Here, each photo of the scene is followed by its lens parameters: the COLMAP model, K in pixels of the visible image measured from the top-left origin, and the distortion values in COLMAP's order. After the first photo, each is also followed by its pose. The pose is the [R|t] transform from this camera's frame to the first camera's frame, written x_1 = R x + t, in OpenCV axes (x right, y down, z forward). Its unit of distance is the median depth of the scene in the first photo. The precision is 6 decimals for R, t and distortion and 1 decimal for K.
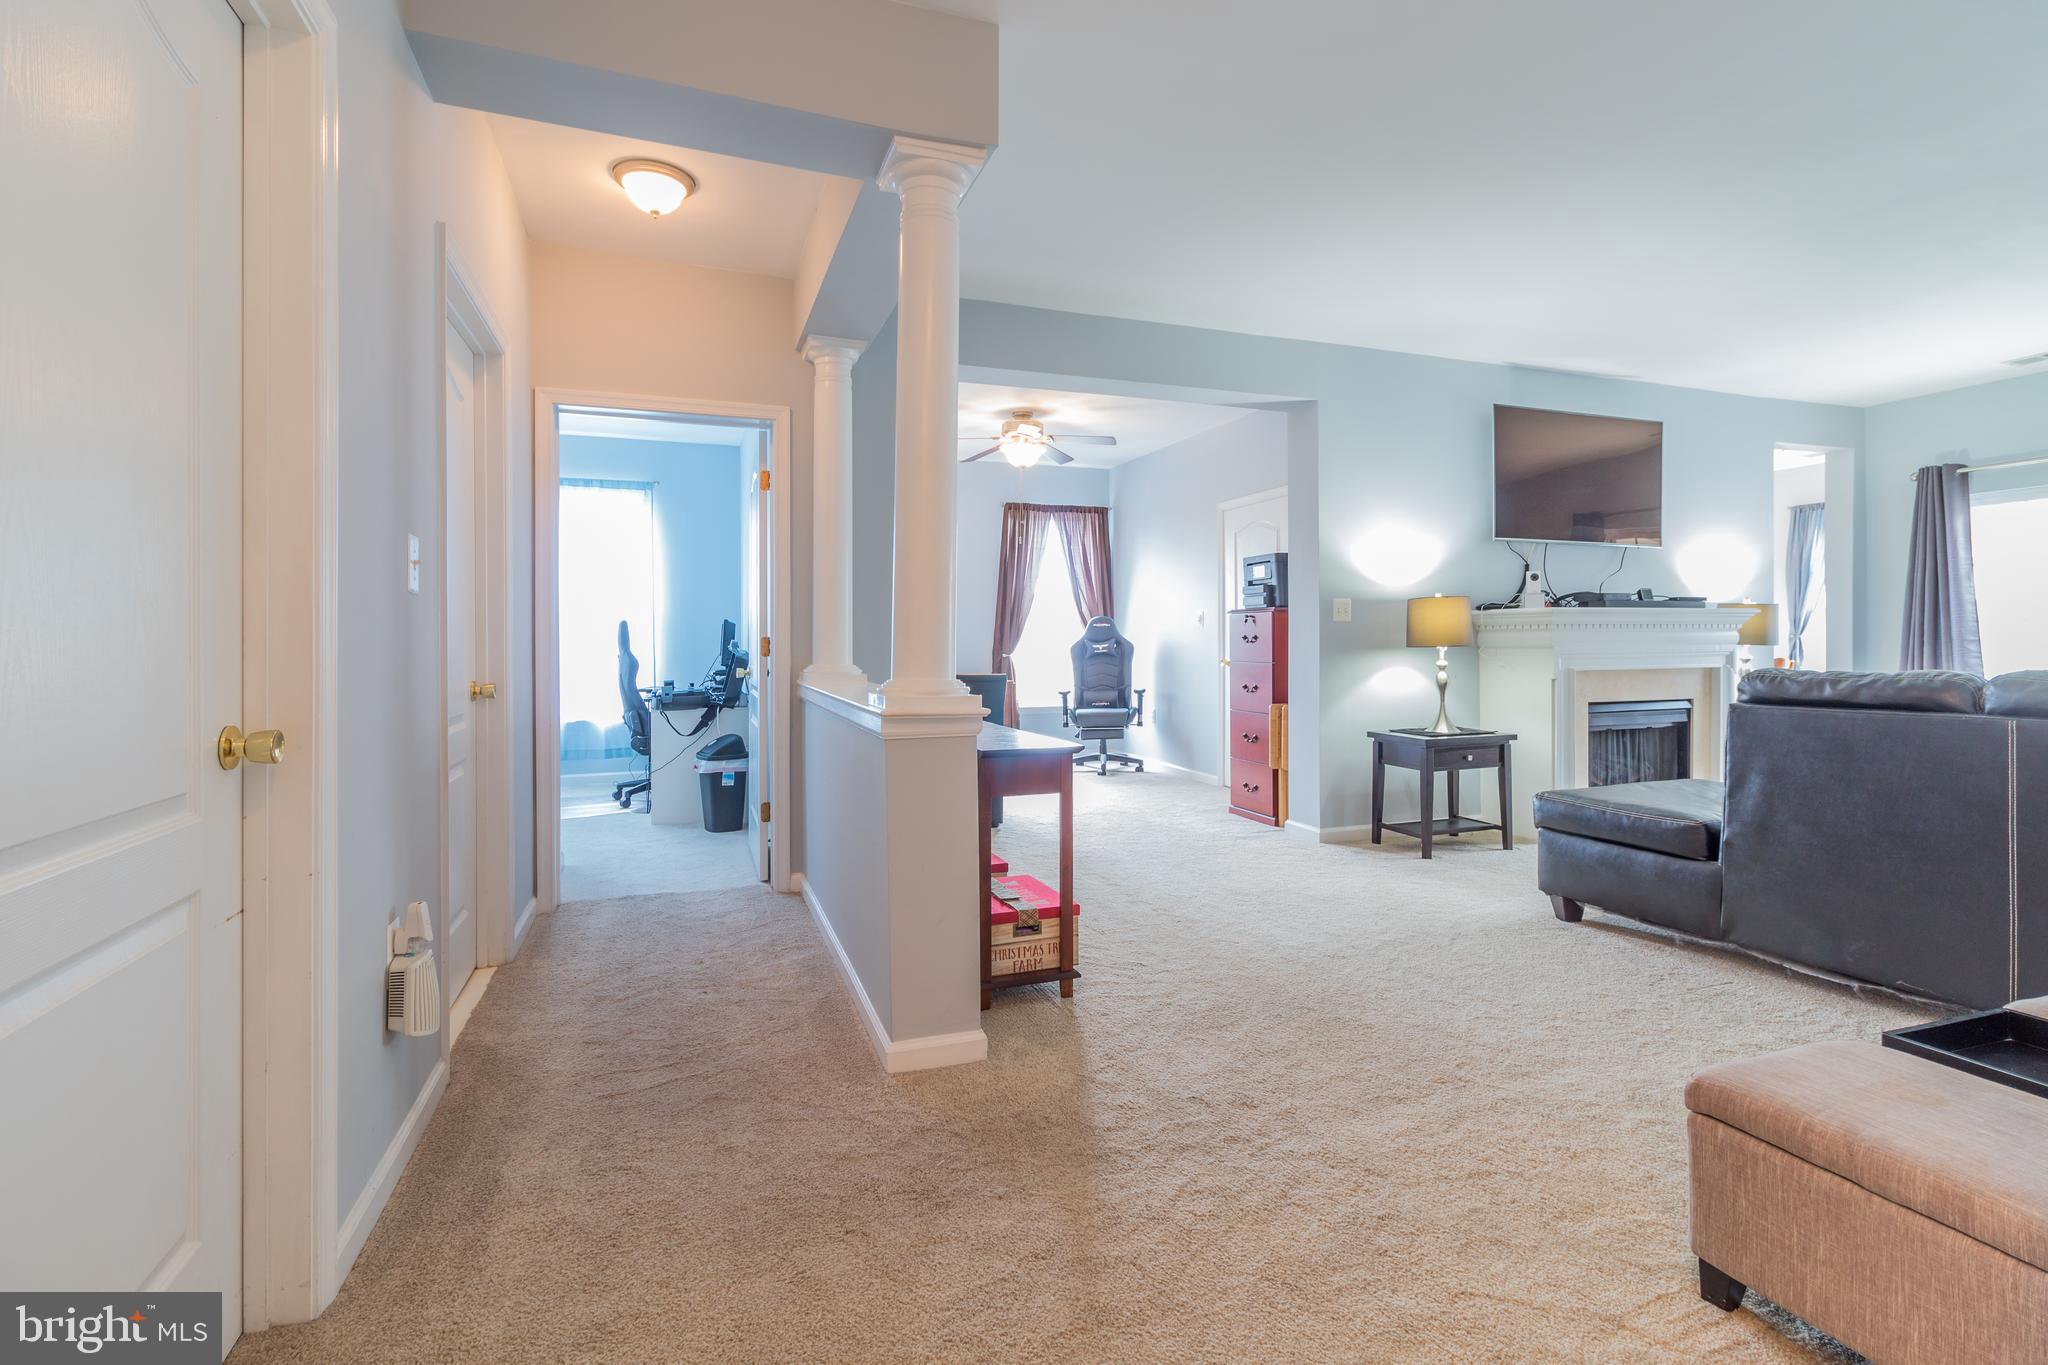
lens RADIAL K [[967.1, 0, 1029.2], [0, 967.1, 647.3], [0, 0, 1]] dist [0.003031, 0.000796]
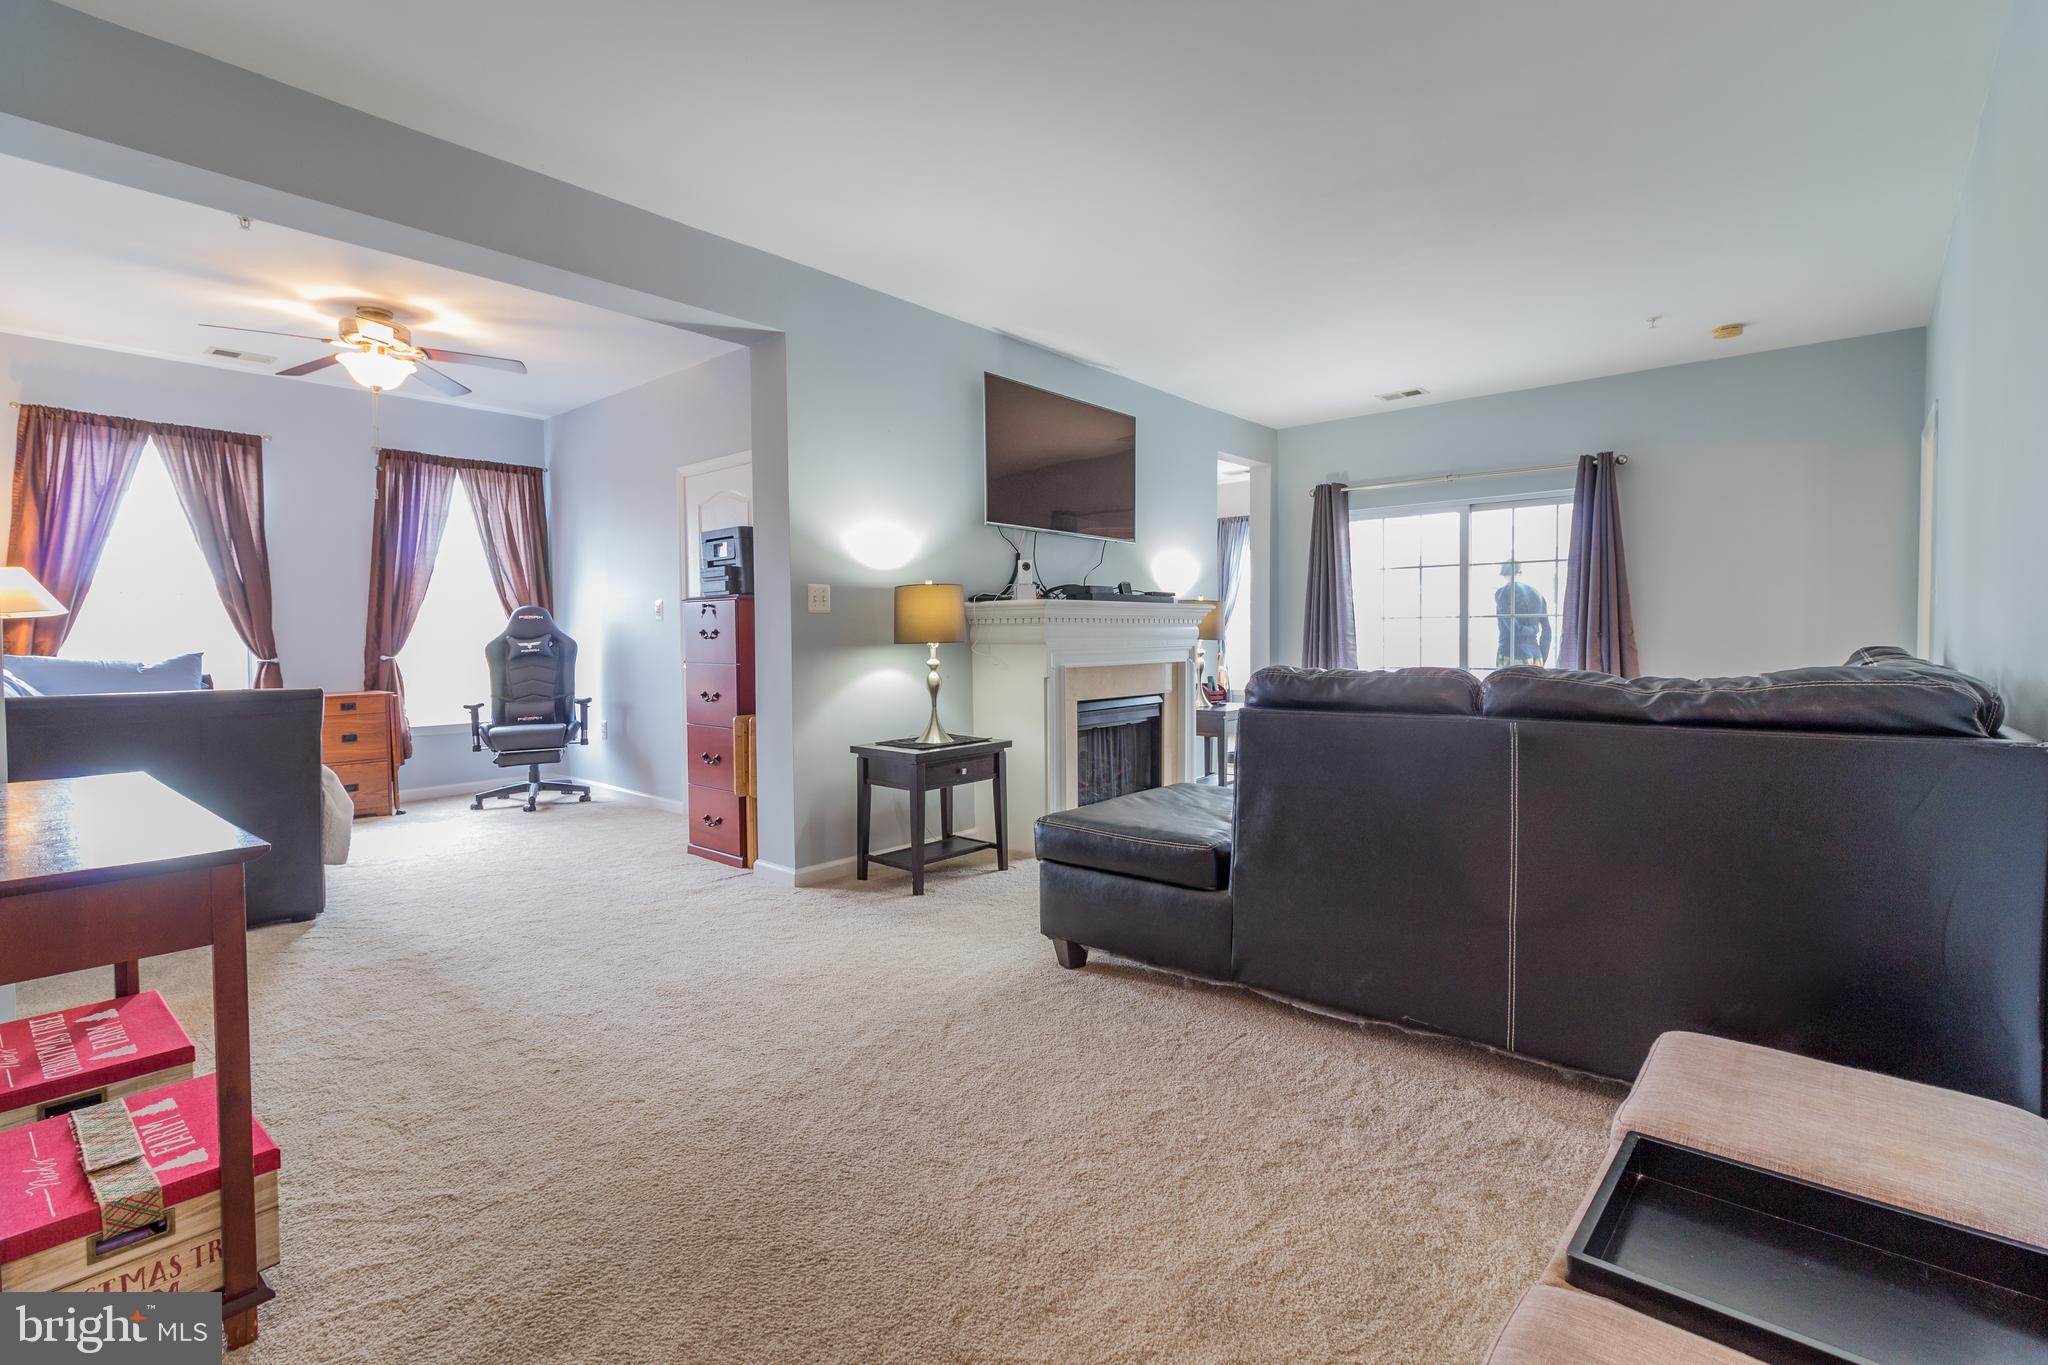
lens RADIAL K [[944.3, 0, 1030.2], [0, 944.3, 667.5], [0, 0, 1]] dist [0.001292, 0.000314]
pose [[0.876934, -0.017714, 0.480284, 0.092311], [0.005657, 0.999632, 0.026538, -0.000571], [-0.480577, -0.020555, 0.876712, 0.207818]]
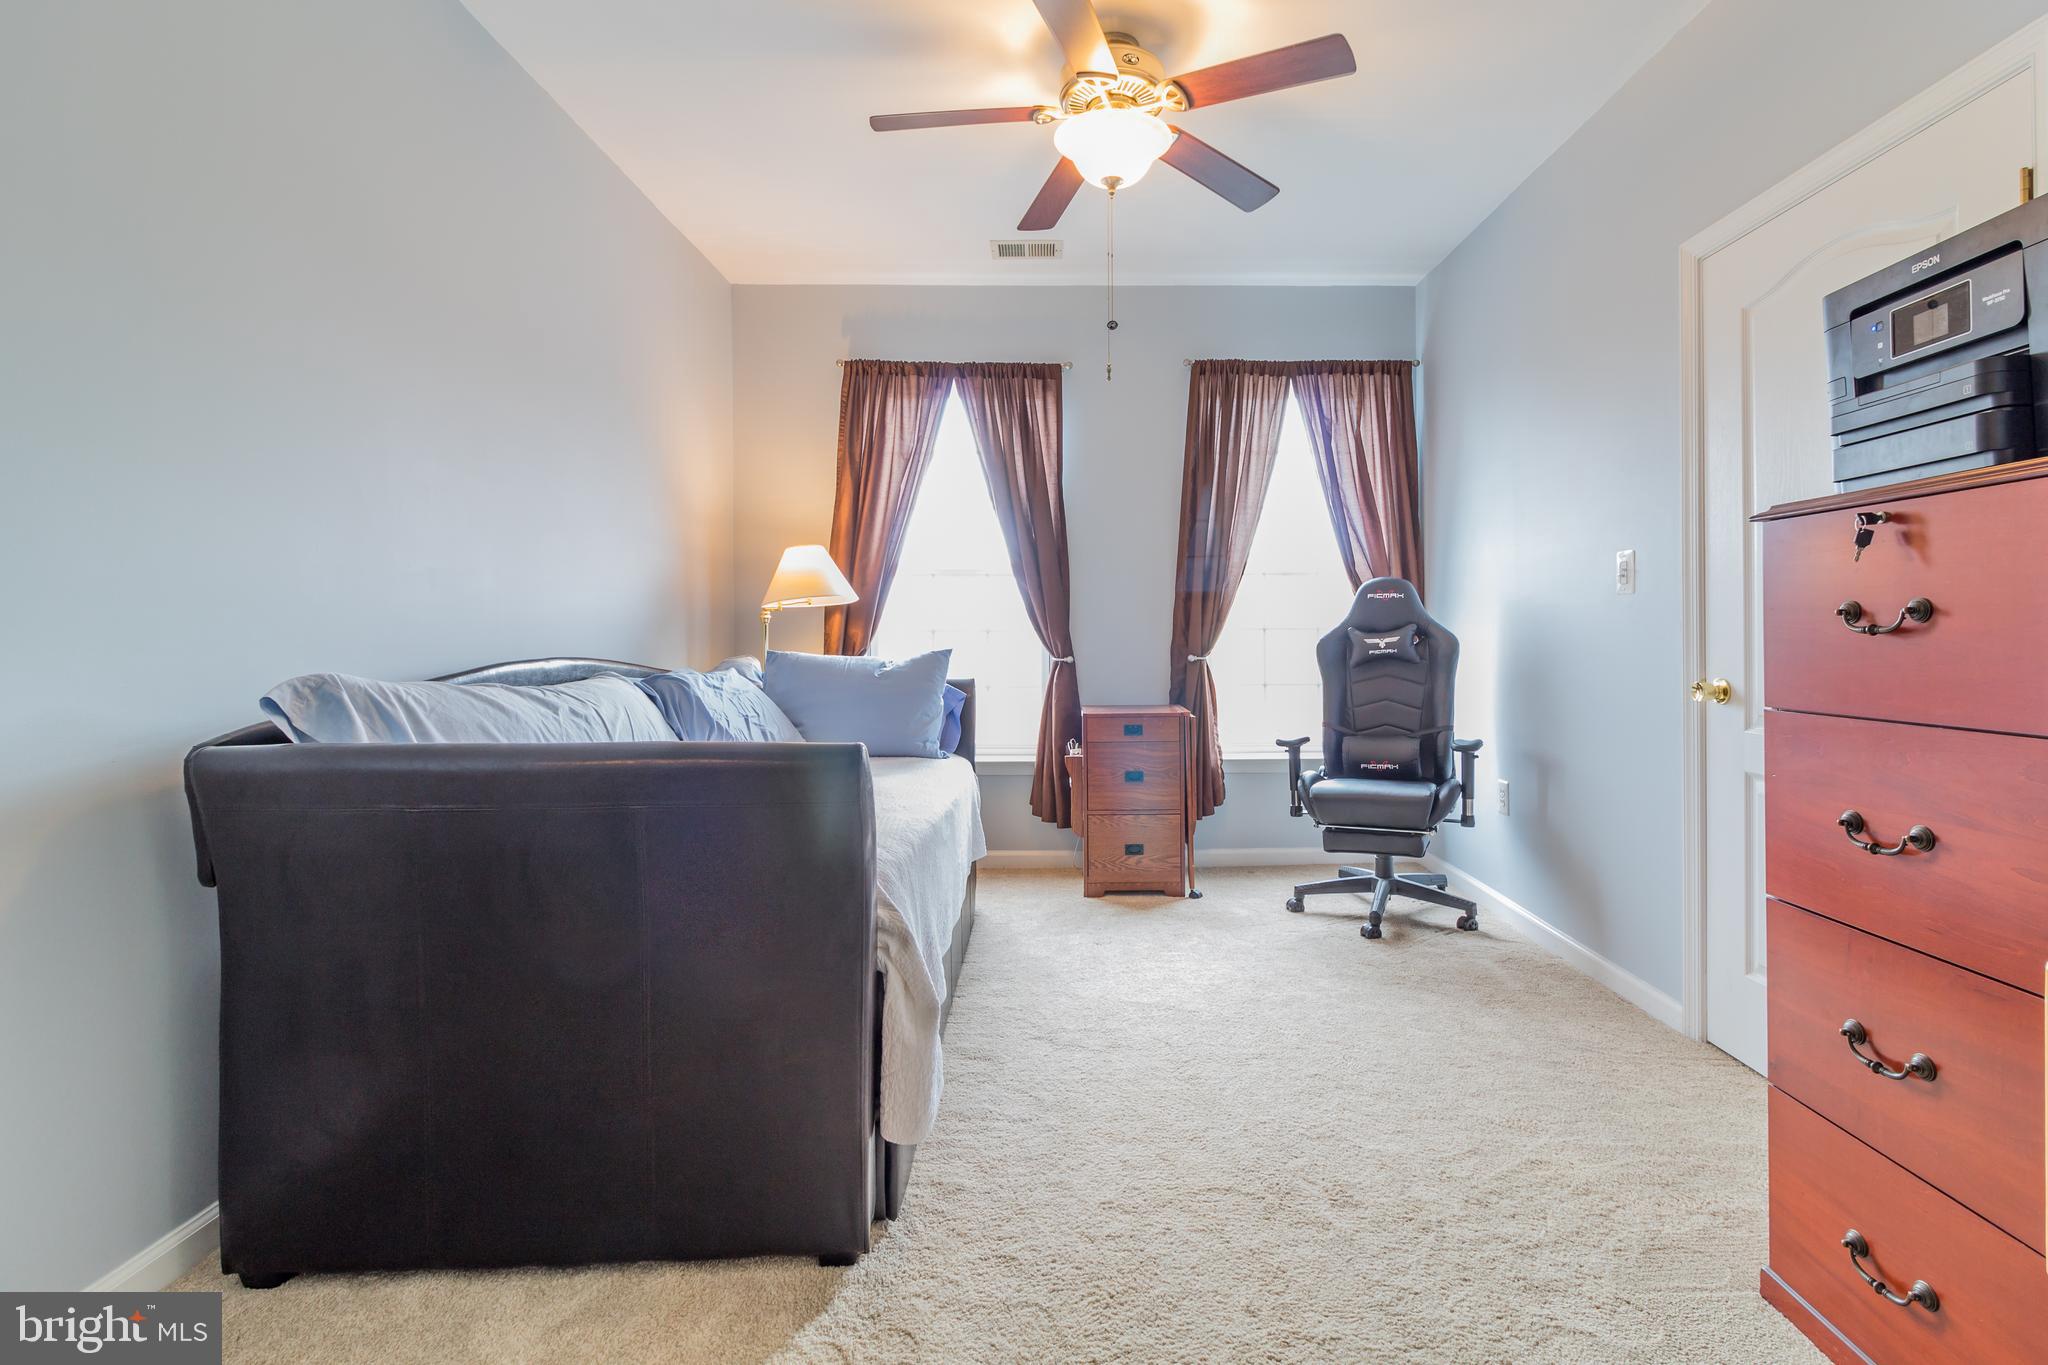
lens RADIAL K [[954.2, 0, 1082.1], [0, 954.2, 626.1], [0, 0, 1]] dist [0.000172, 0.000072]
pose [[0.944447, -0.001423, -0.328660, 0.132407], [-0.002354, 0.999936, -0.011096, -0.004304], [0.328654, 0.011253, 0.944383, 0.774257]]
